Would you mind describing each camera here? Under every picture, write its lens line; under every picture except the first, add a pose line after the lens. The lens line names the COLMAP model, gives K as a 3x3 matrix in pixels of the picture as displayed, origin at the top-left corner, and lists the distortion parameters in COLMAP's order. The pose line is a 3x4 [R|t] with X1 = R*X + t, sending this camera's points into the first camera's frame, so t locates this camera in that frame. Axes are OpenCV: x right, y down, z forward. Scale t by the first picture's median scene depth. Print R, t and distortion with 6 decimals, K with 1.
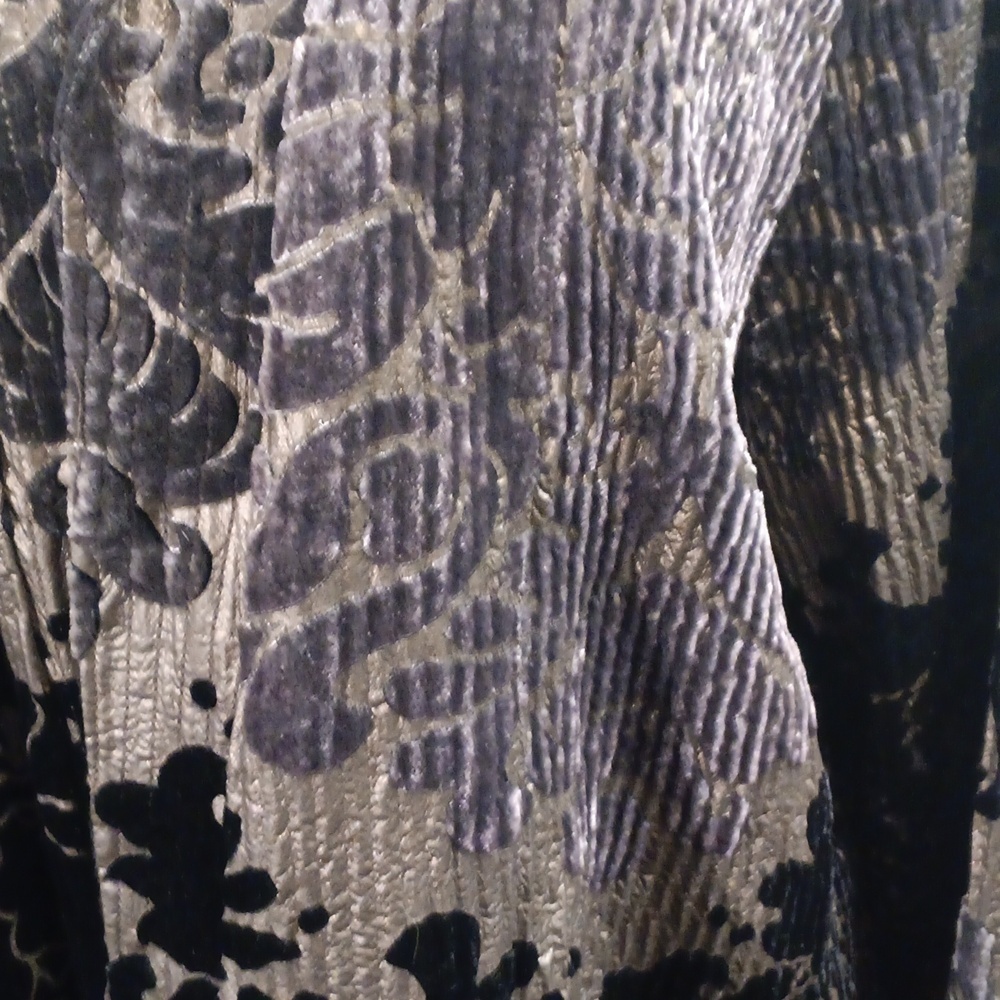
lens RADIAL K [[1539.6, 0, 500.0], [0, 1539.6, 500.0], [0, 0, 1]] dist [0.057032, 0.024832]
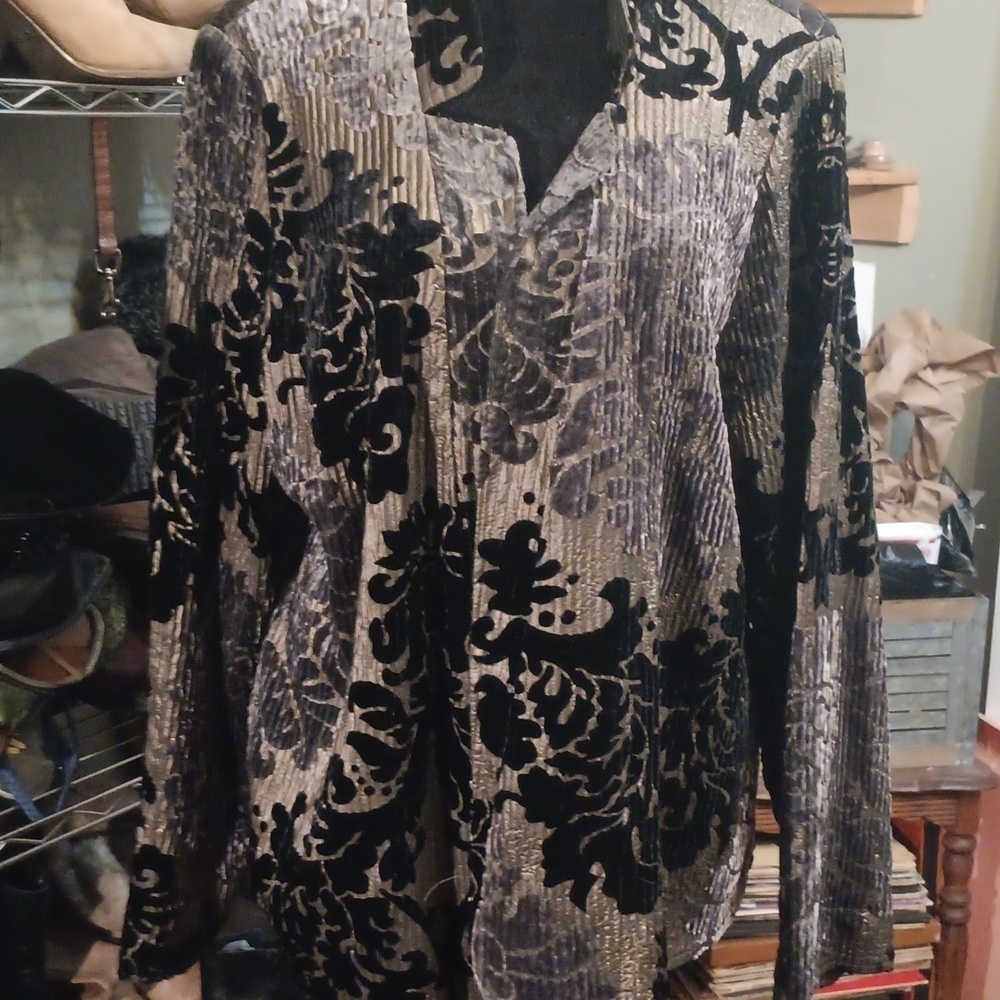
lens RADIAL K [[1241.0, 0, 500.0], [0, 1241.0, 500.0], [0, 0, 1]] dist [-0.007112, -0.025819]
pose [[0.992393, -0.003466, 0.123062, -0.518259], [0.020506, 0.990293, -0.137478, 0.434227], [-0.121391, 0.138956, 0.982830, -1.137729]]
